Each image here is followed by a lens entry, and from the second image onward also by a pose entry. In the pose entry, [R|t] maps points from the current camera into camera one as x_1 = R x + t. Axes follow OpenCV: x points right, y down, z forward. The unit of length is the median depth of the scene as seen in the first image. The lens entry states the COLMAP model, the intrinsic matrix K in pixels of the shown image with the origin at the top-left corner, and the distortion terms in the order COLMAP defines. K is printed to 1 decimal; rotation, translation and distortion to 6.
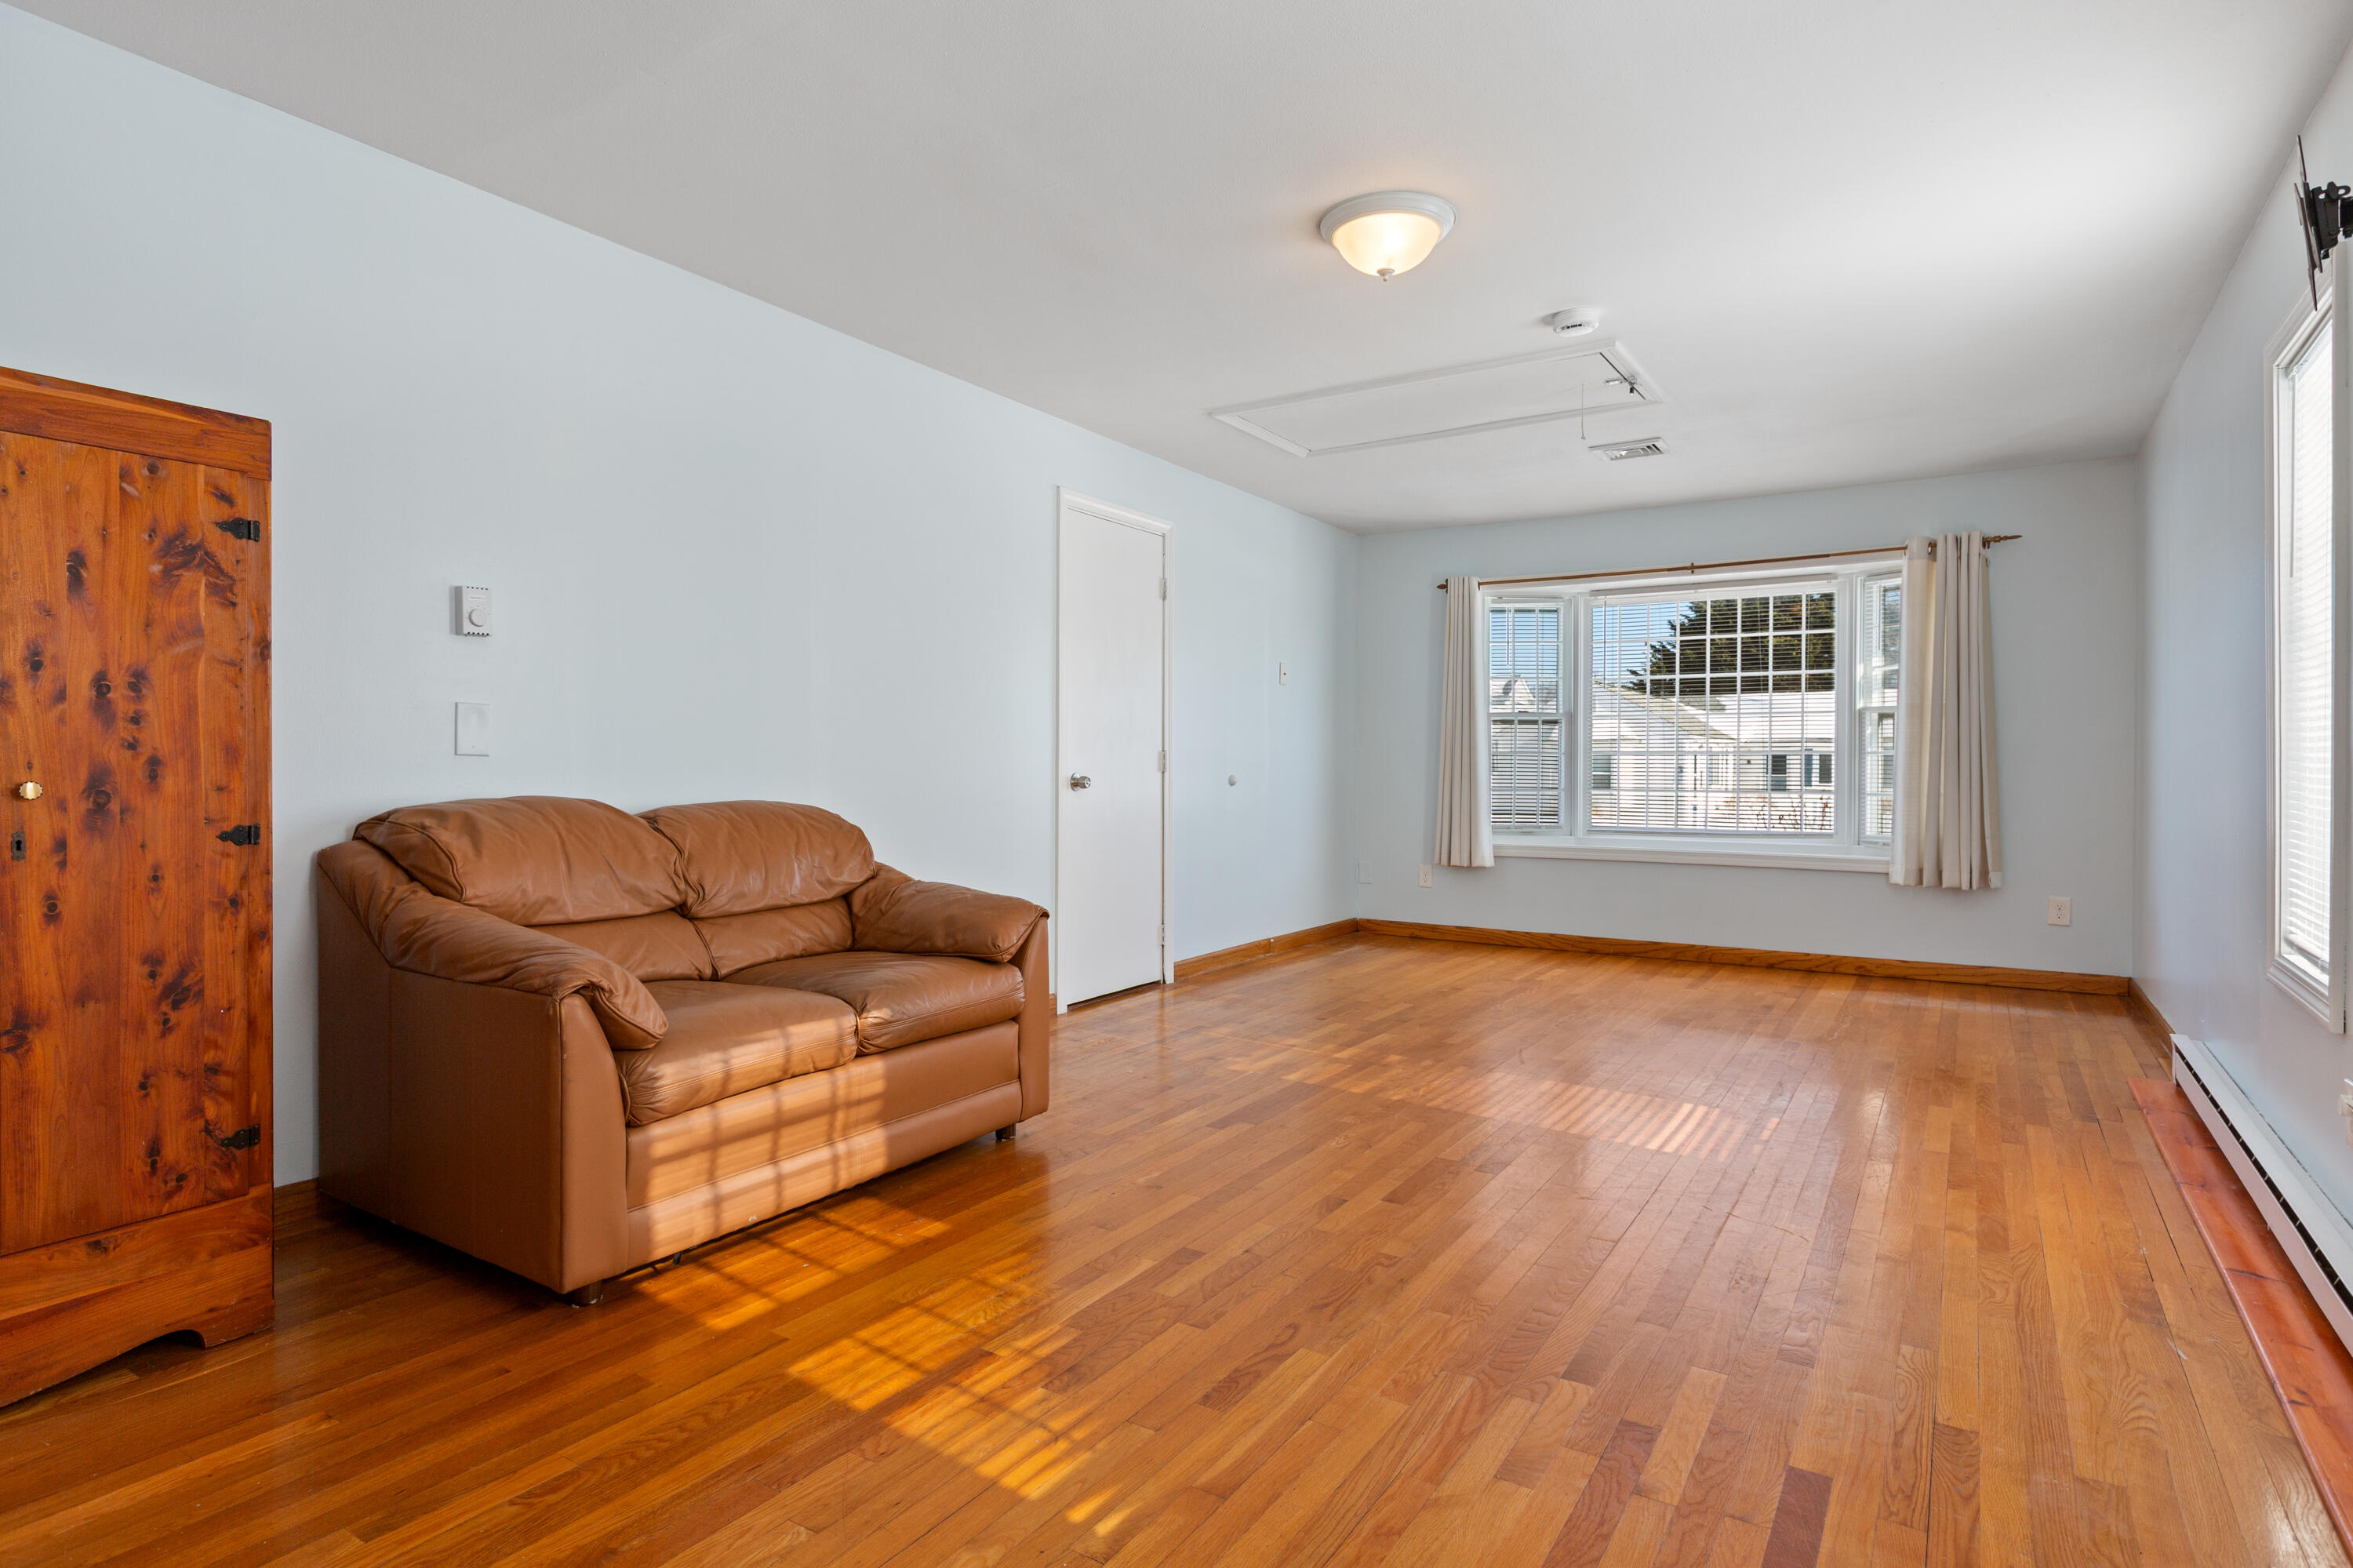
lens RADIAL K [[1235.4, 0, 1176.5], [0, 1235.4, 784.0], [0, 0, 1]] dist [-0.018120, -0.000611]
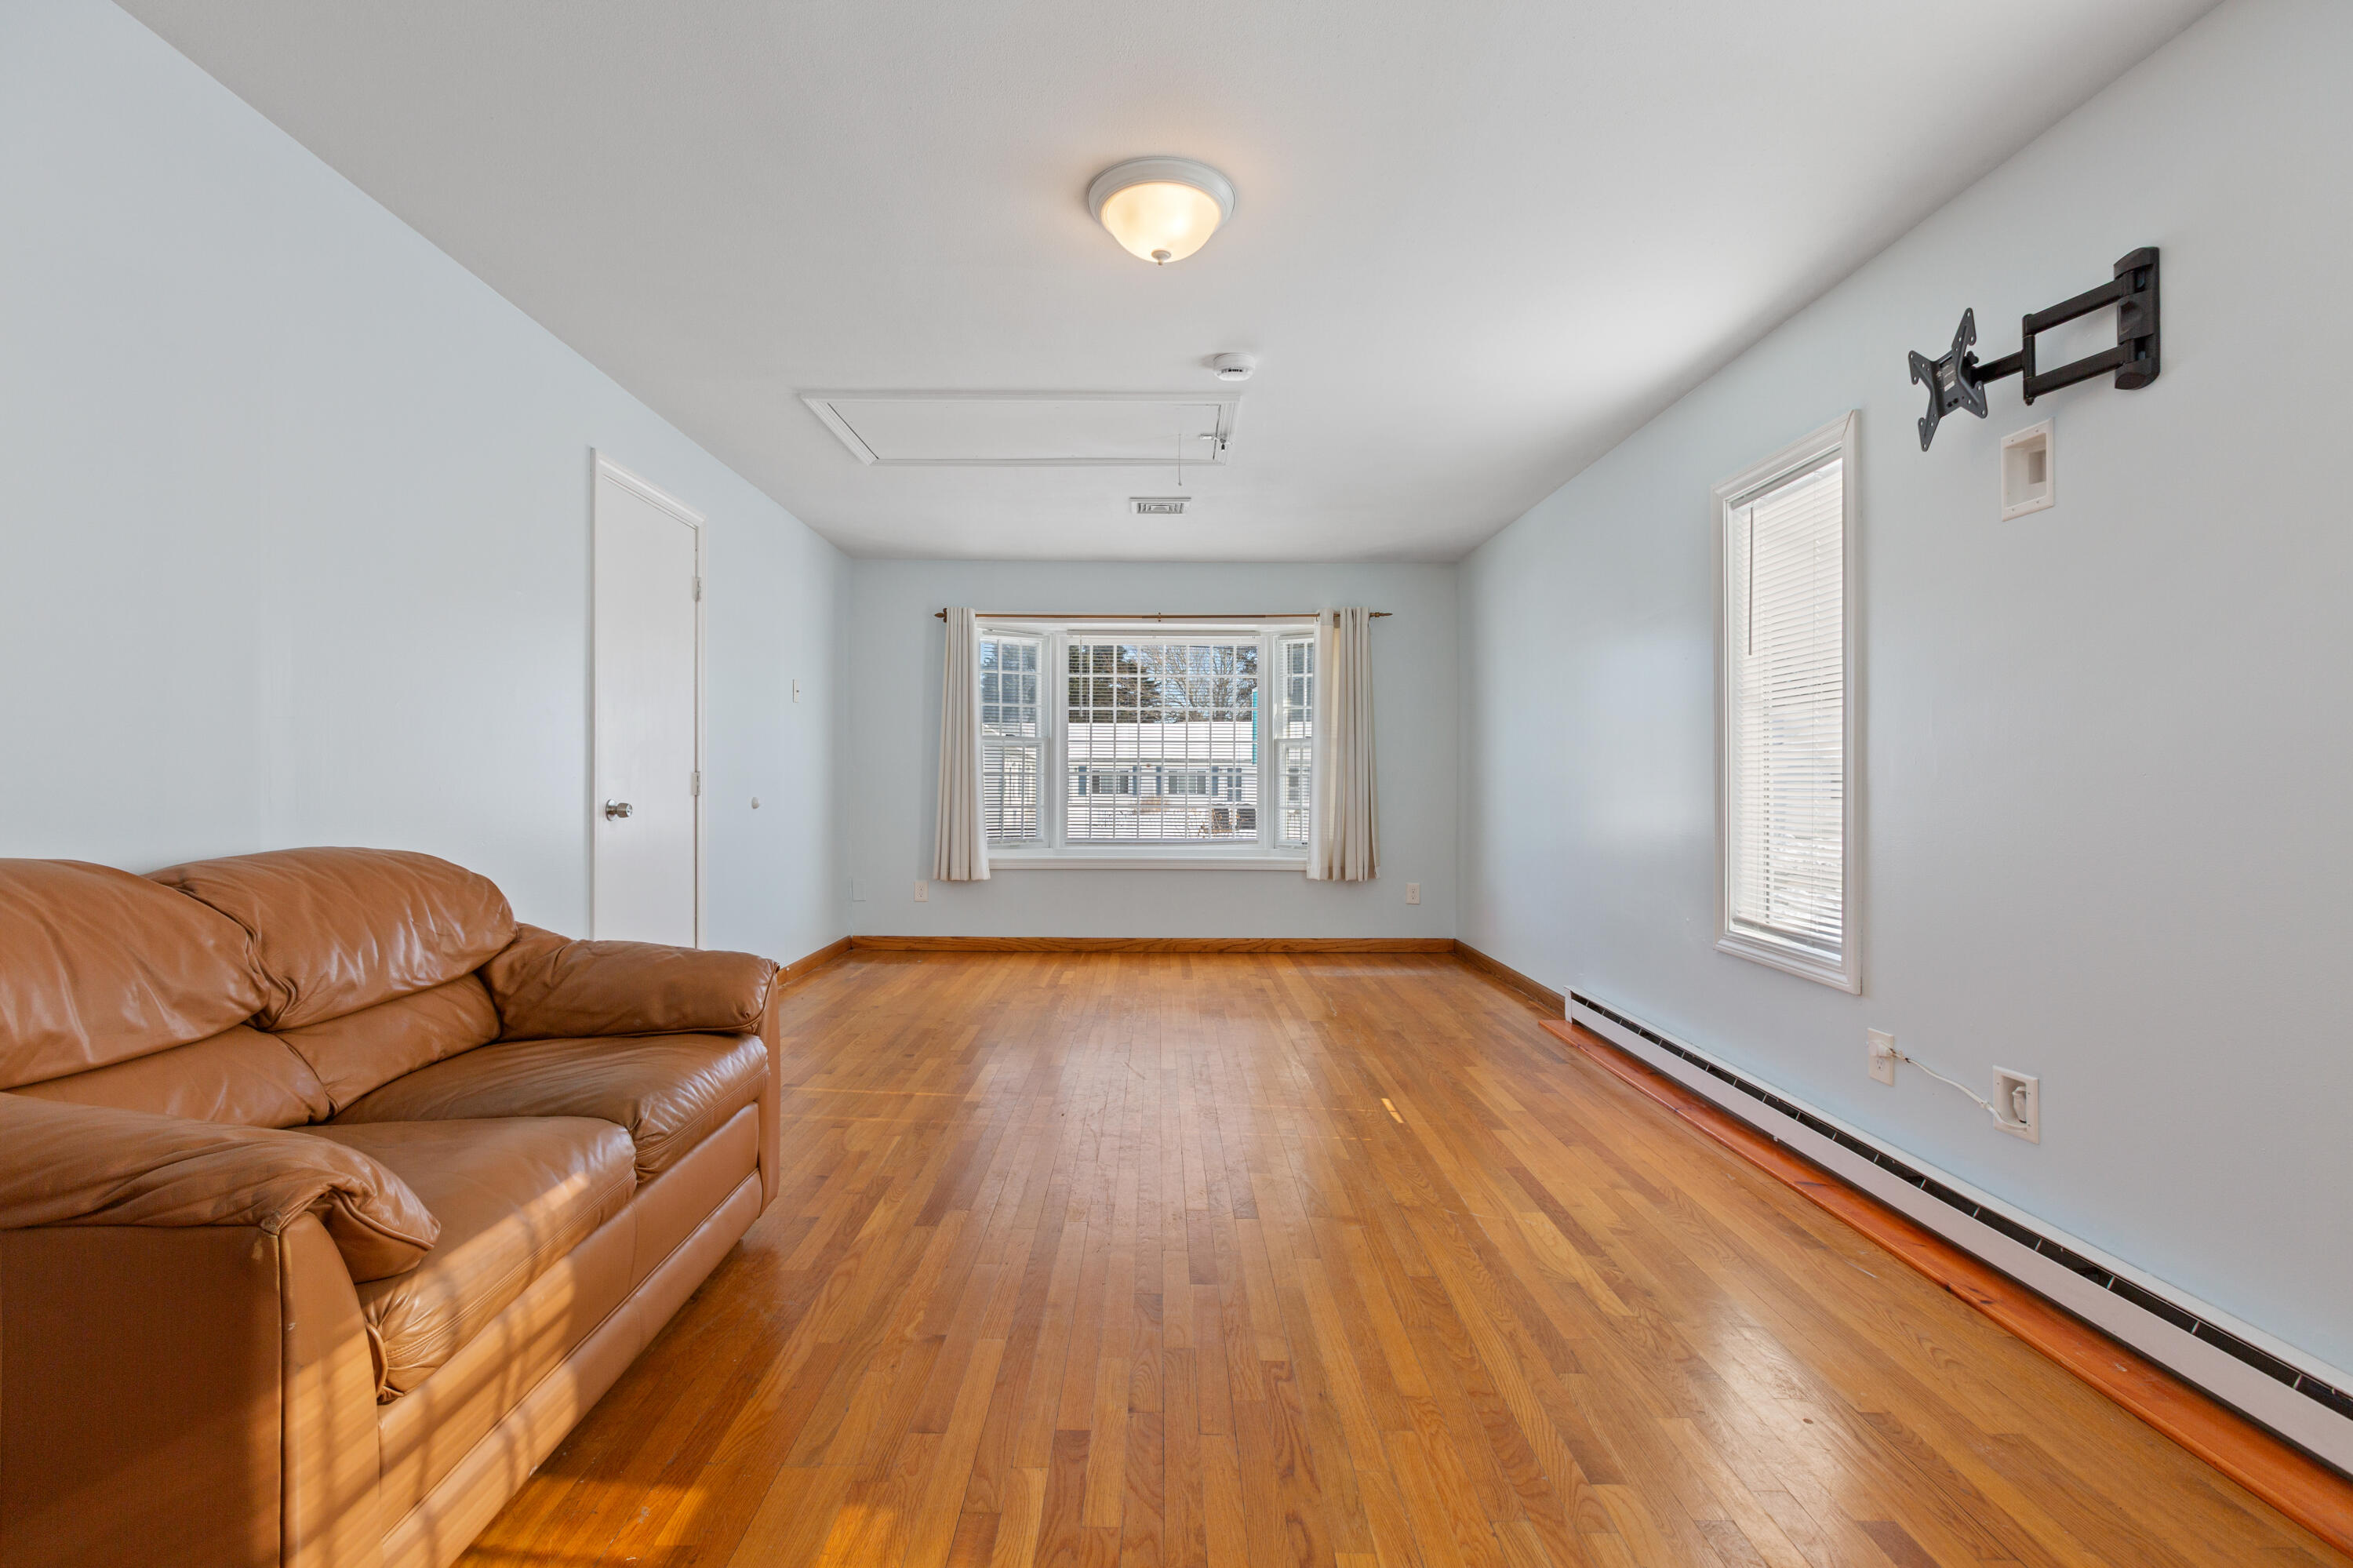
lens RADIAL K [[1091.3, 0, 1147.4], [0, 1091.3, 789.8], [0, 0, 1]] dist [-0.111796, 0.059750]
pose [[0.834222, -0.004056, 0.551415, -0.188296], [0.006059, 0.999980, -0.001811, -0.010527], [-0.551396, 0.004851, 0.834229, 0.166129]]
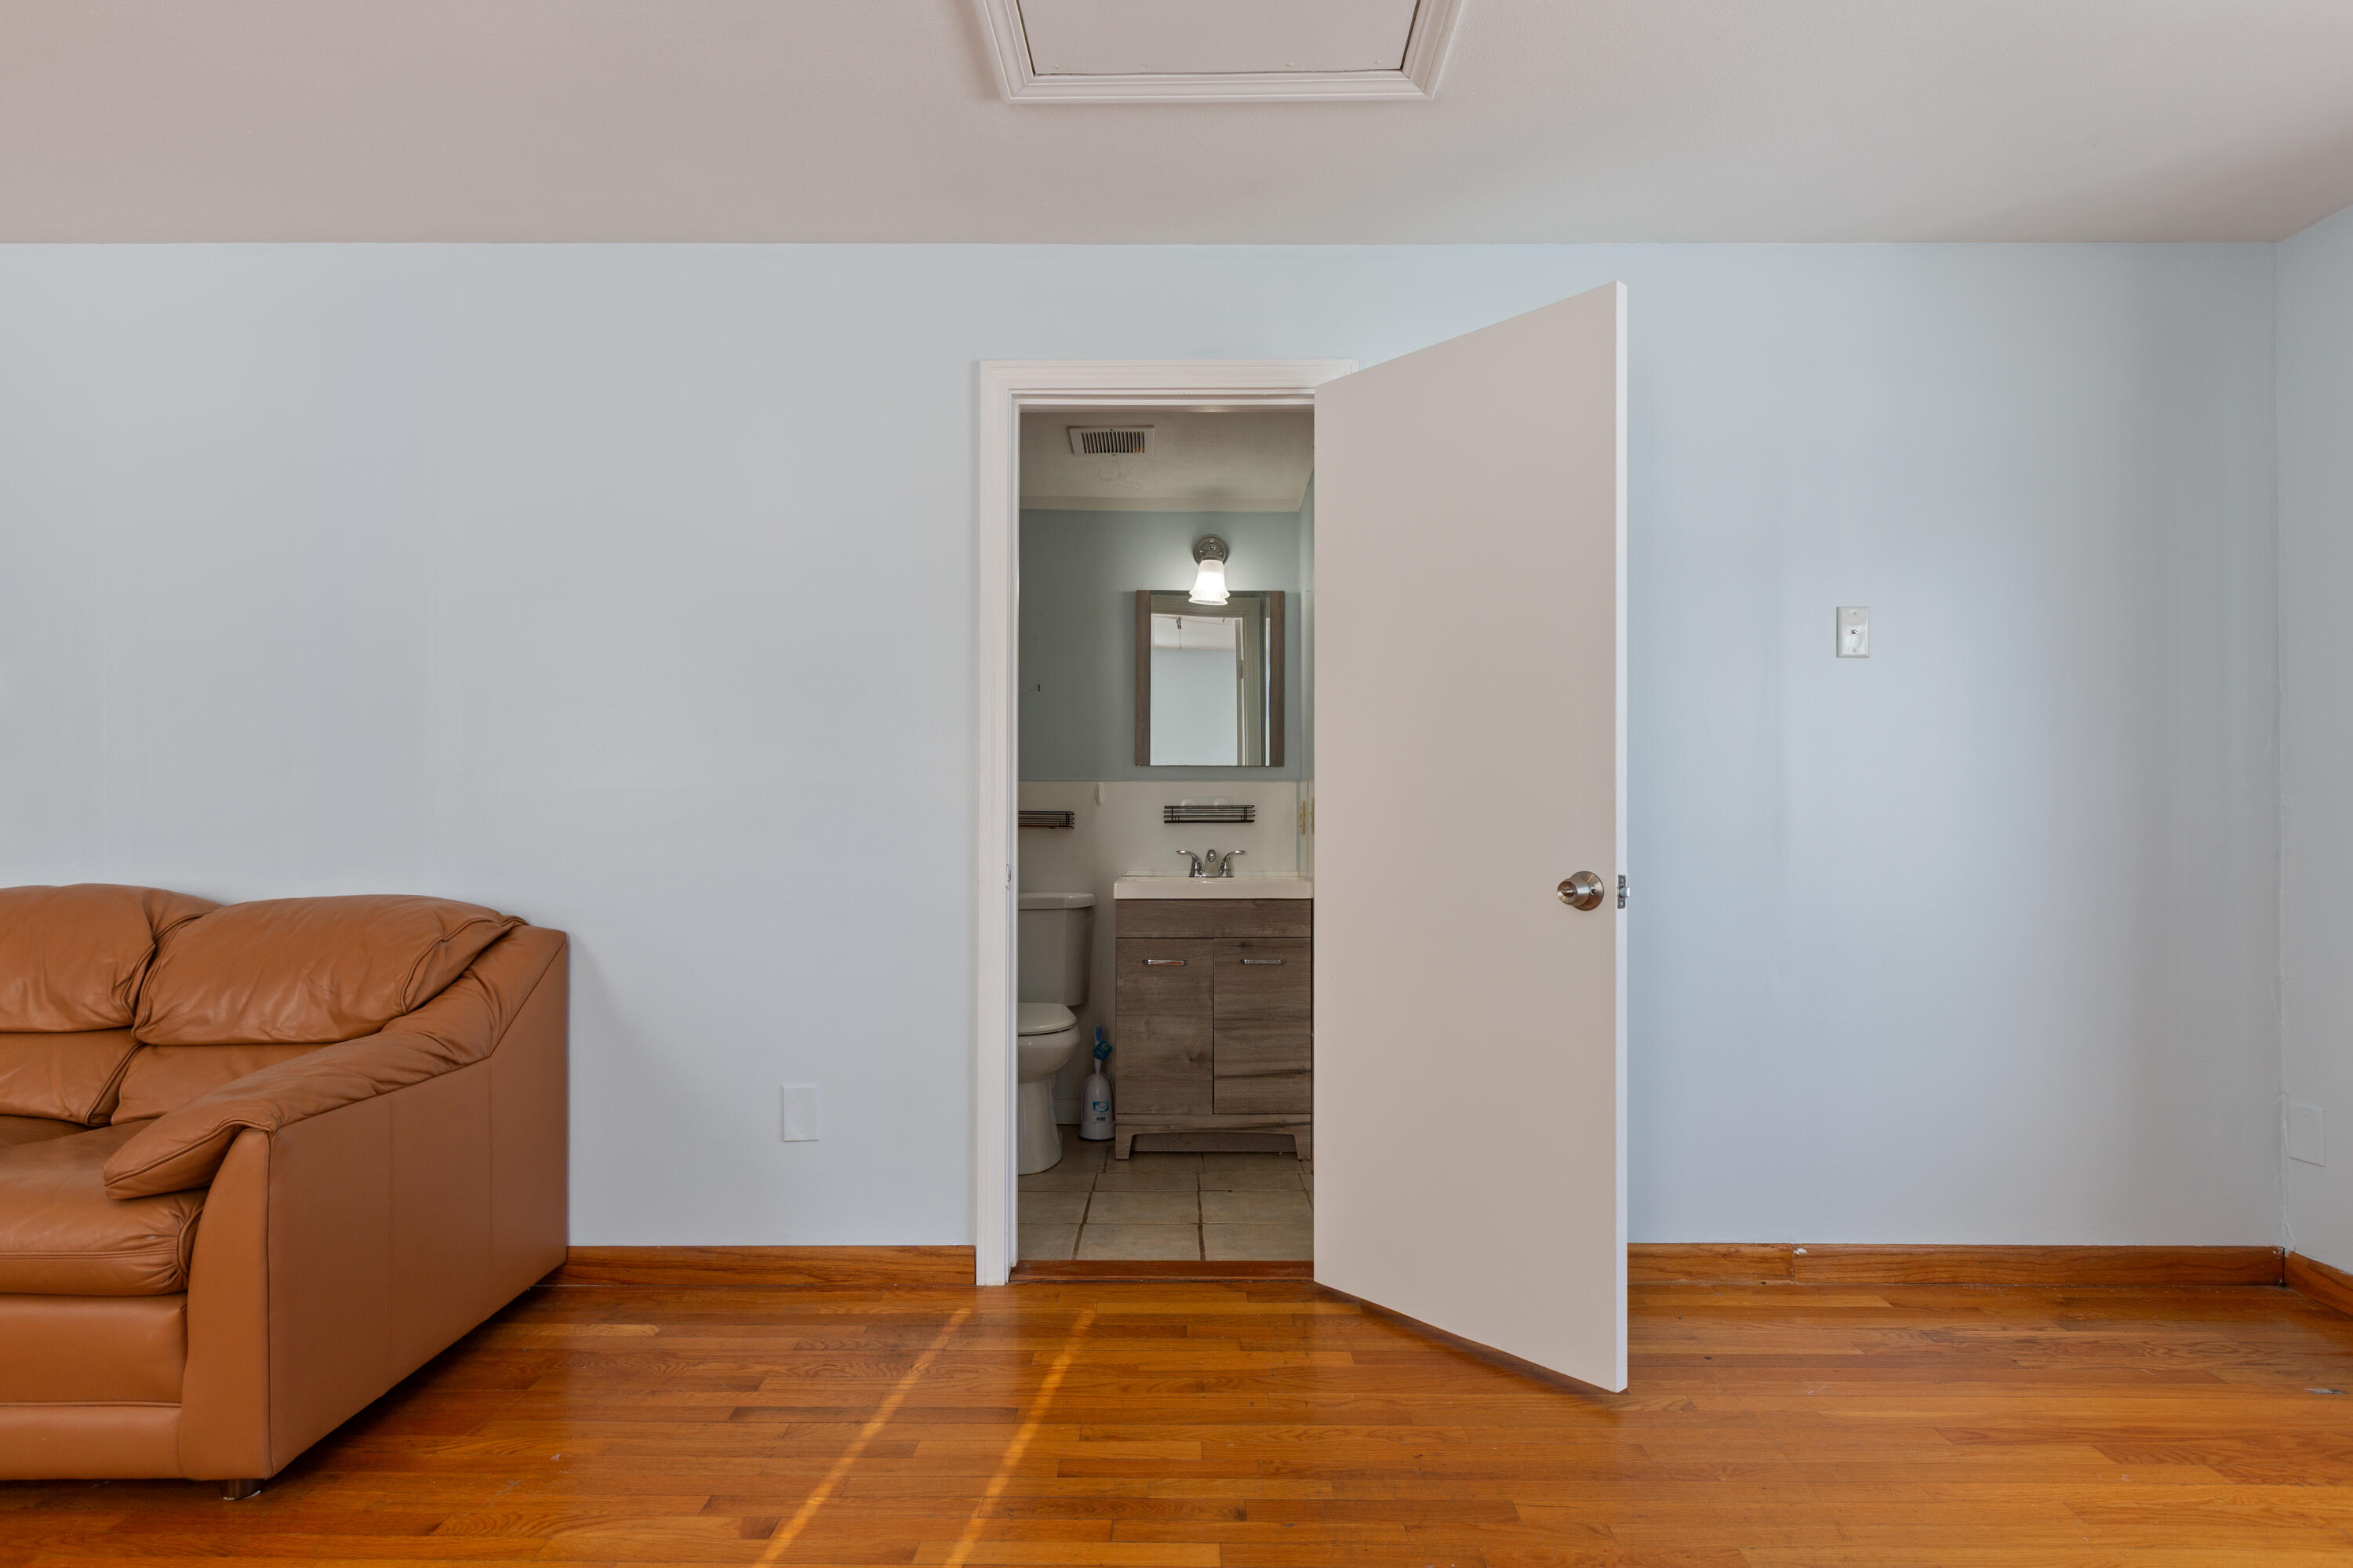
lens RADIAL K [[1235.4, 0, 1176.5], [0, 1235.4, 784.0], [0, 0, 1]] dist [-0.018120, -0.000611]
pose [[0.518873, -0.026278, -0.854447, 0.394690], [-0.004013, 0.999442, -0.033174, -0.022209], [0.854842, 0.020642, 0.518478, 0.711733]]
